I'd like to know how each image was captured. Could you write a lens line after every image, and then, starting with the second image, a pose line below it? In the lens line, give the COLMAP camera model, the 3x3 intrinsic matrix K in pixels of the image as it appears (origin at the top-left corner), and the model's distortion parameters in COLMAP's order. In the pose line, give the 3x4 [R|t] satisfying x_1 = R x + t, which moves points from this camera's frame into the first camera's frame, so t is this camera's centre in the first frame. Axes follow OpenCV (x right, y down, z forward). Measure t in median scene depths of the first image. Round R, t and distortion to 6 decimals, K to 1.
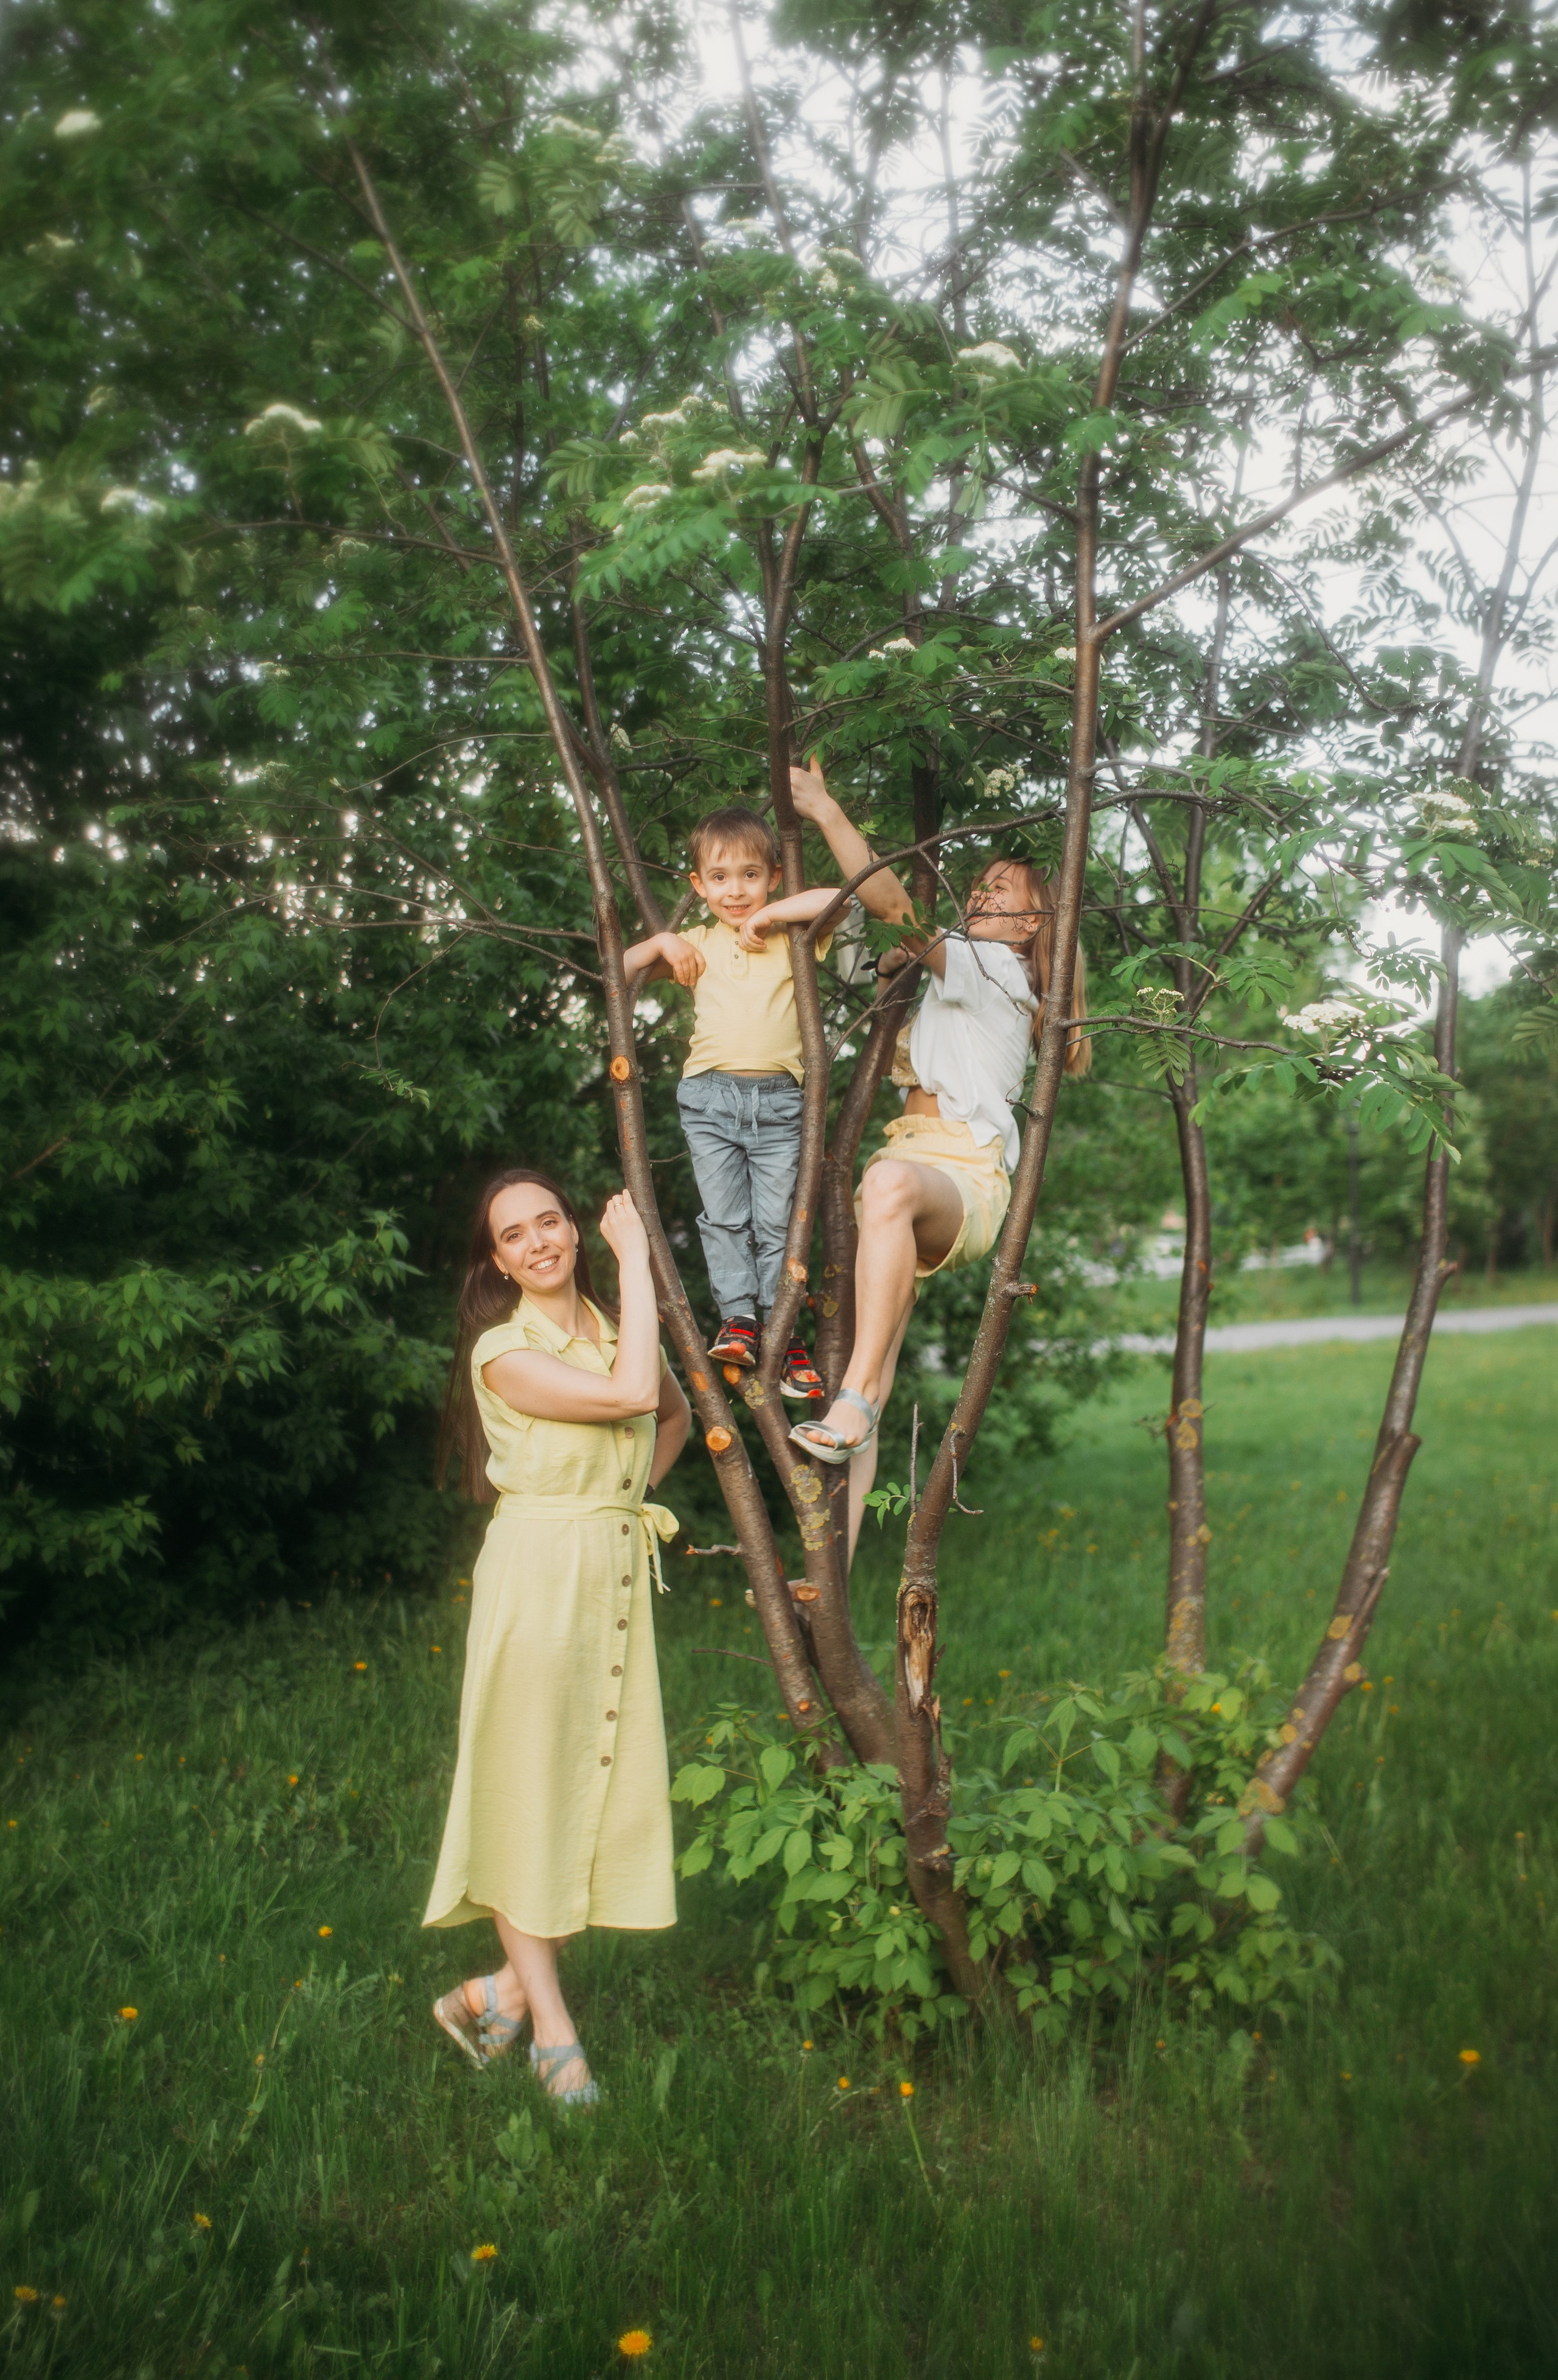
lens RADIAL K [[2383.1, 0, 768.5], [0, 2383.1, 1203.8], [0, 0, 1]] dist [-0.011265, 0.000000]
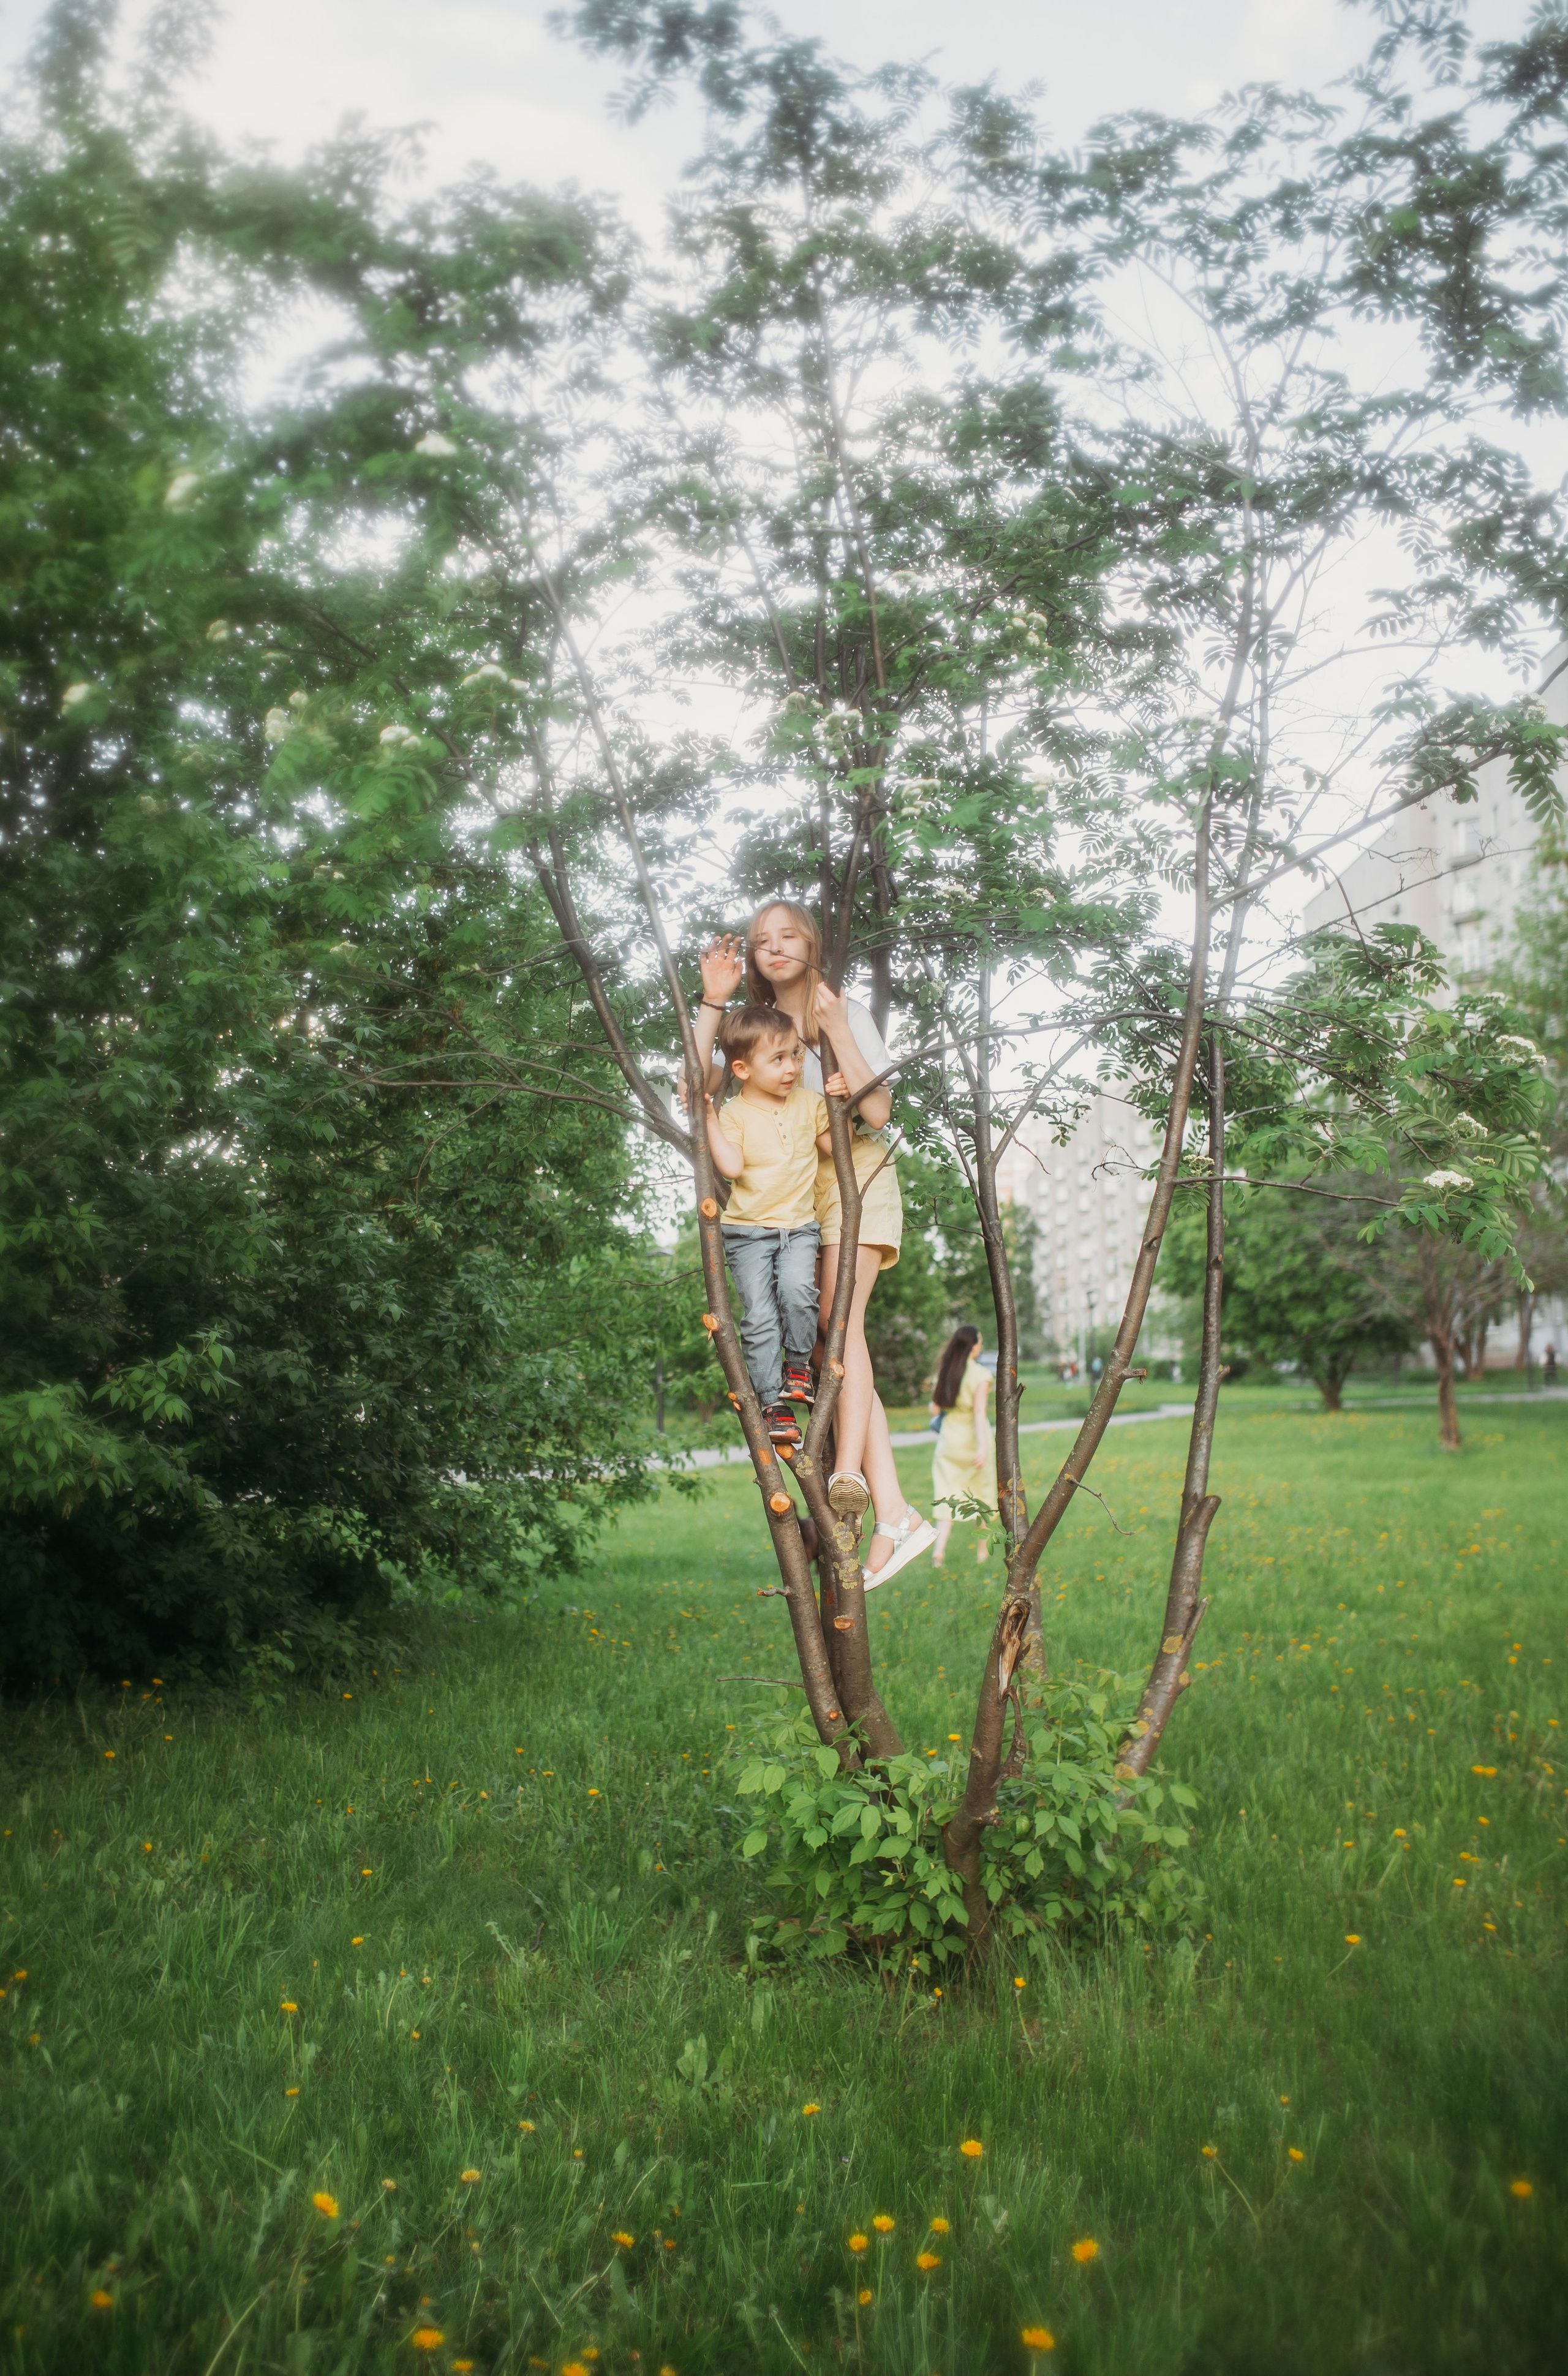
lens RADIAL K [[2385.4, 0, 763.6], [0, 2385.4, 1204.8], [0, 0, 1]] dist [-0.019900, 0.000000]
pose [[0.942360, 0.026441, 0.333554, -0.410753], [-0.004224, 0.997733, -0.067158, 0.026616], [-0.334573, 0.061878, 0.940336, -0.164485]]
